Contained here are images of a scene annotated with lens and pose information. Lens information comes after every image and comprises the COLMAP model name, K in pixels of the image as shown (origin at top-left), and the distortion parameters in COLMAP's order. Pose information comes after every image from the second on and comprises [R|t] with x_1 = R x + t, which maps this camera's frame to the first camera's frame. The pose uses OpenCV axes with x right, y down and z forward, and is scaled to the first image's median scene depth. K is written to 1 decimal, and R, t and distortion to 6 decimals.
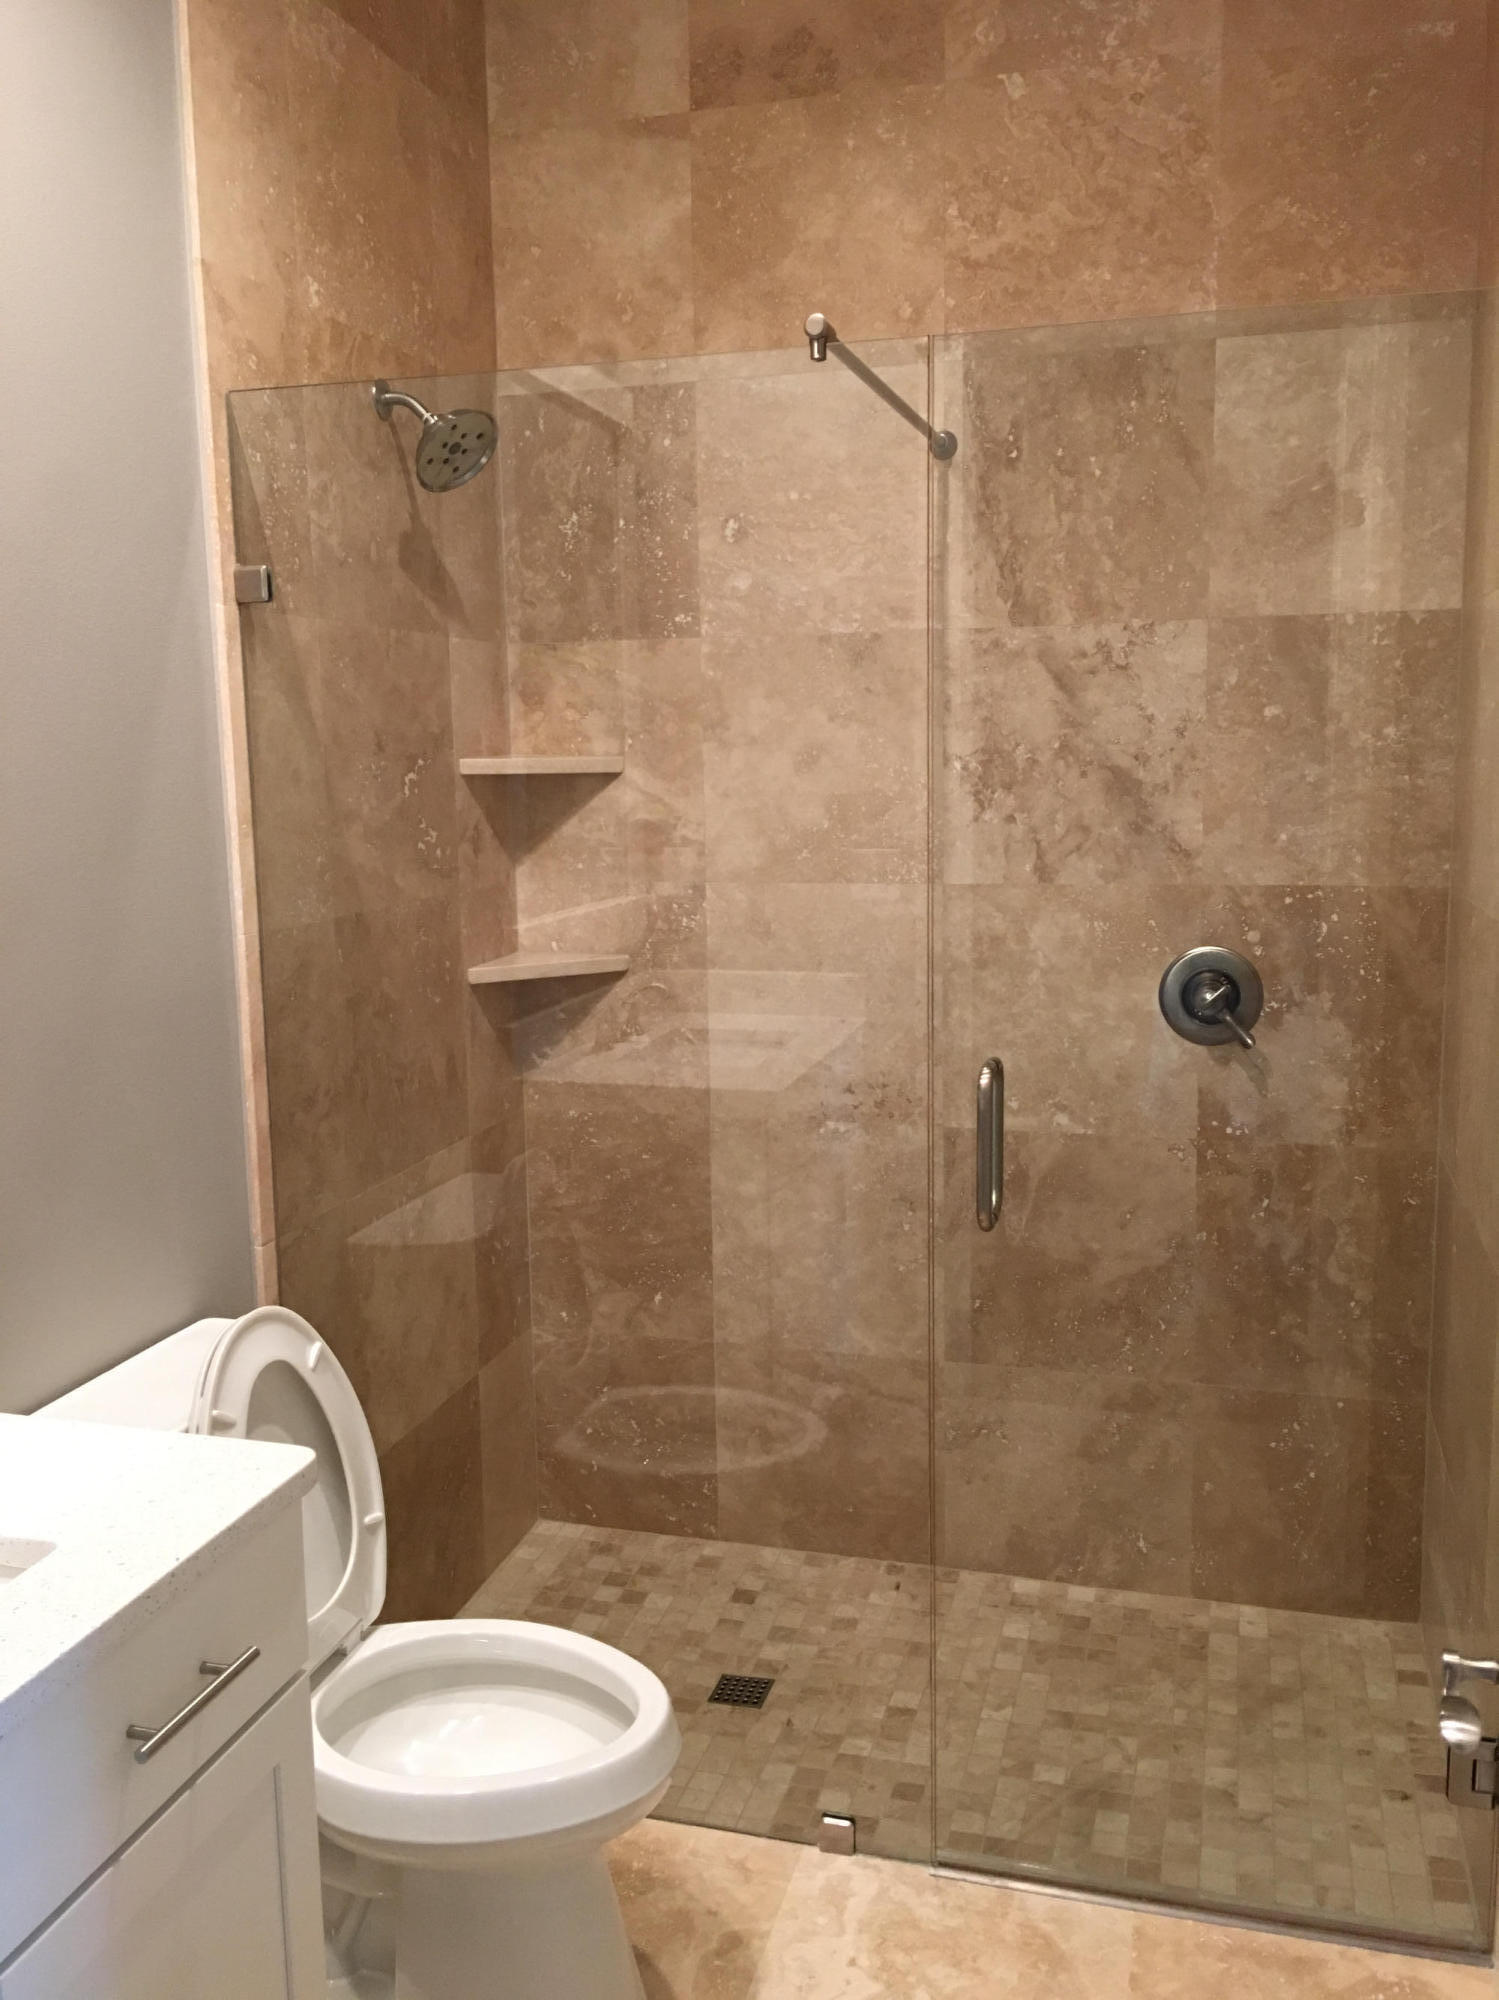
lens RADIAL K [[1684.2, 0, 745.7], [0, 1684.2, 983.6], [0, 0, 1]] dist [0.070700, -0.113243]
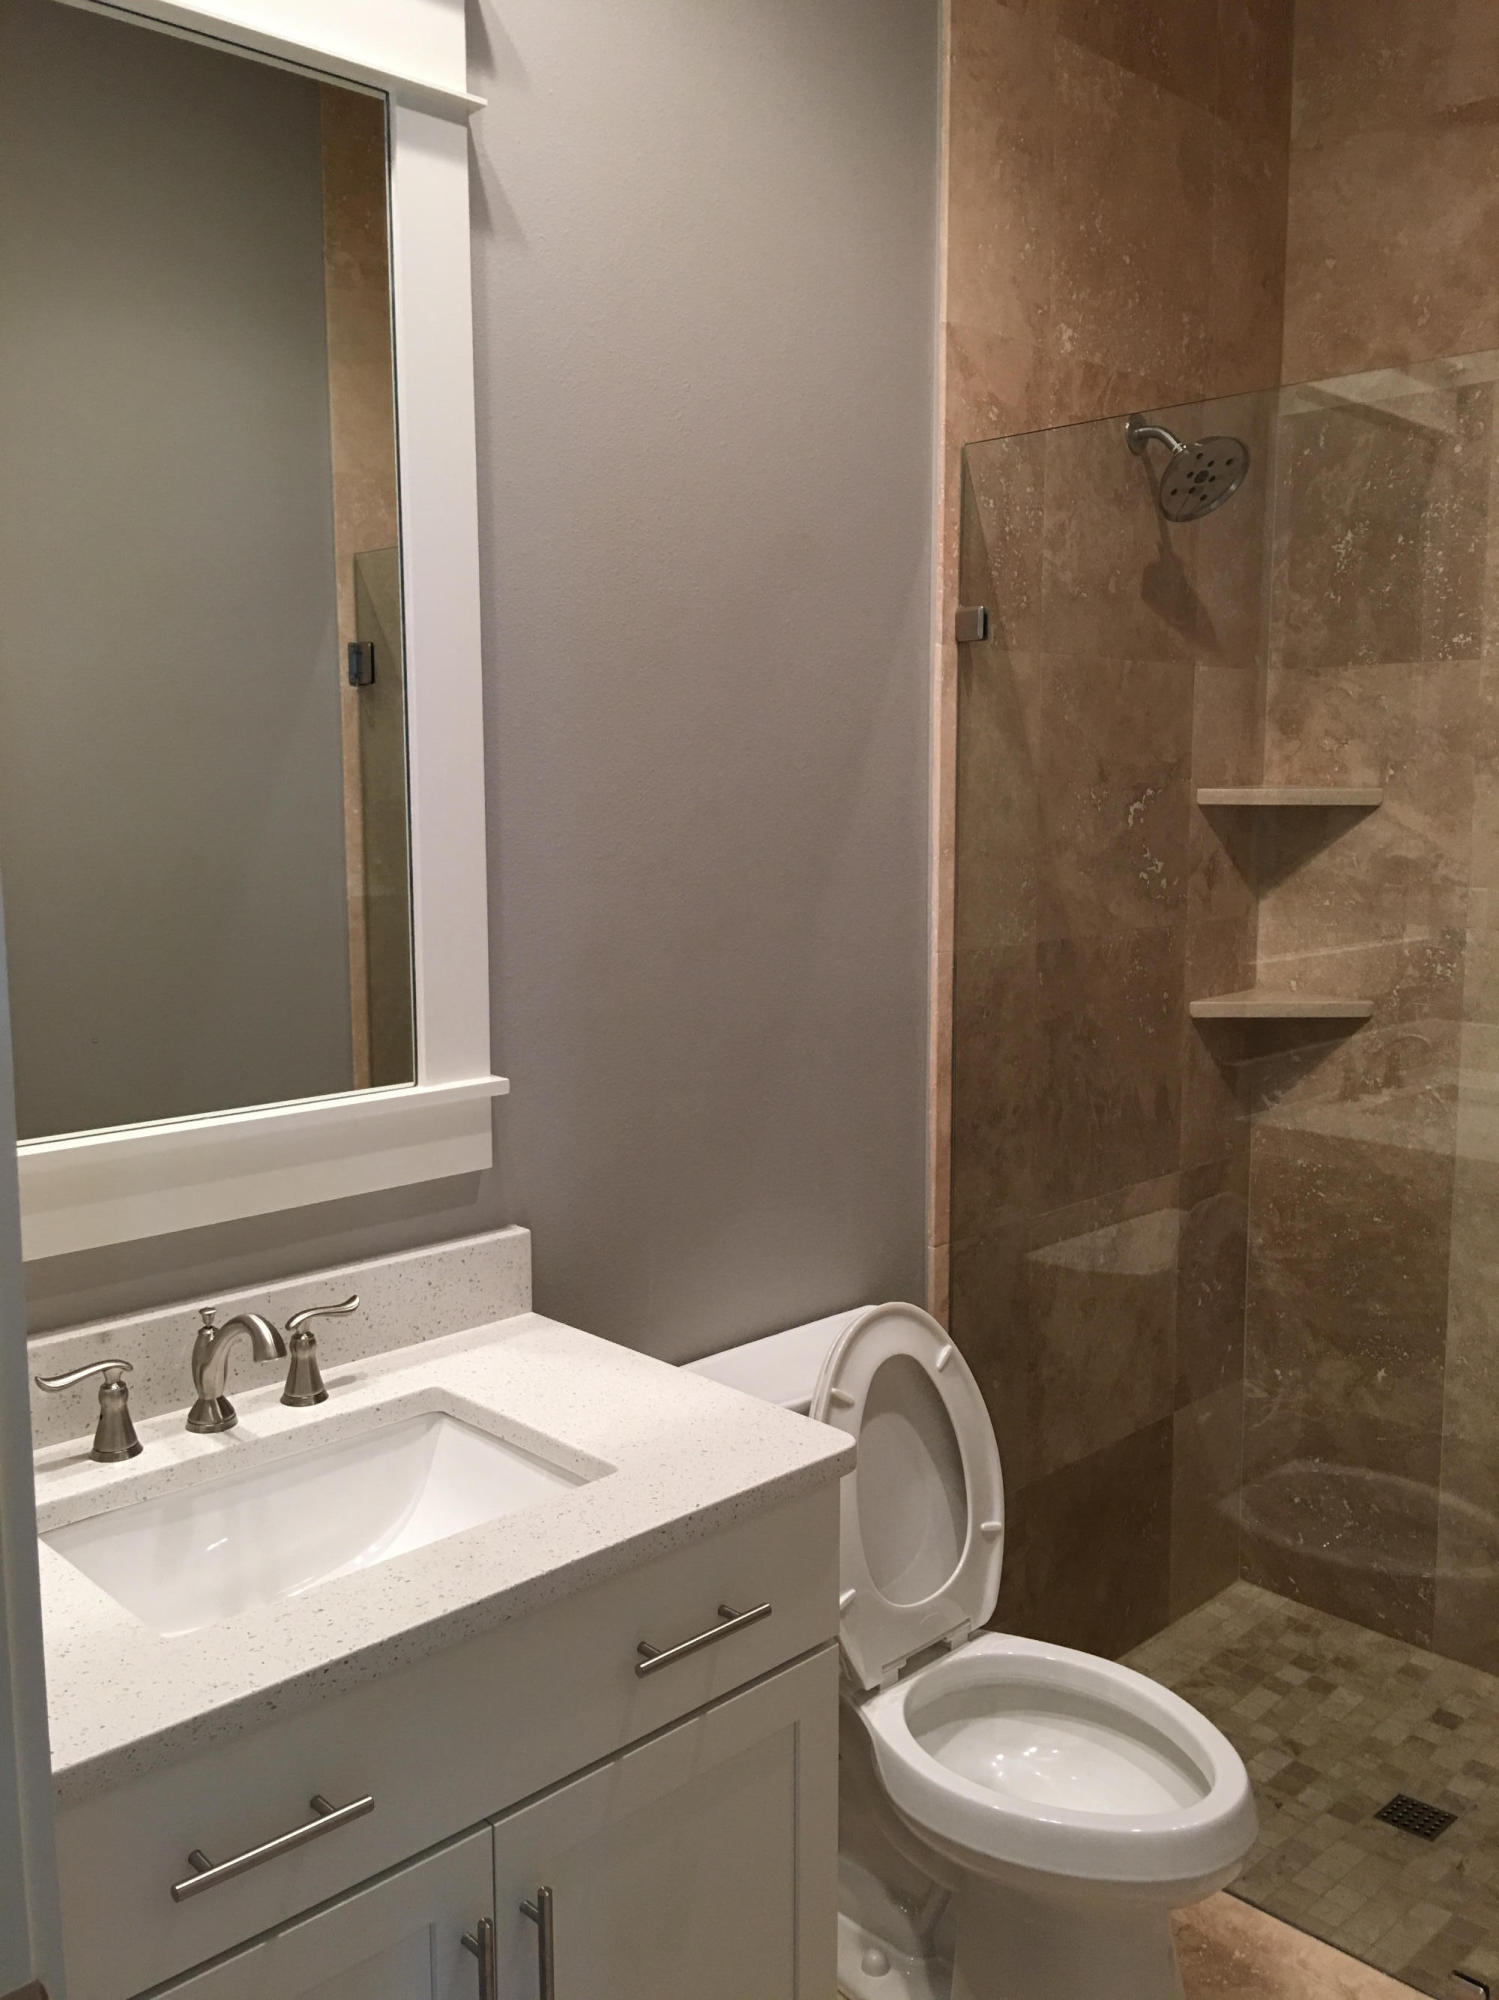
lens RADIAL K [[1684.2, 0, 742.4], [0, 1684.2, 981.6], [0, 0, 1]] dist [0.070700, -0.113243]
pose [[0.865007, 0.074974, -0.496127, 0.105054], [-0.081432, 0.996642, 0.008634, -0.008439], [0.495108, 0.032932, 0.868207, 0.016042]]
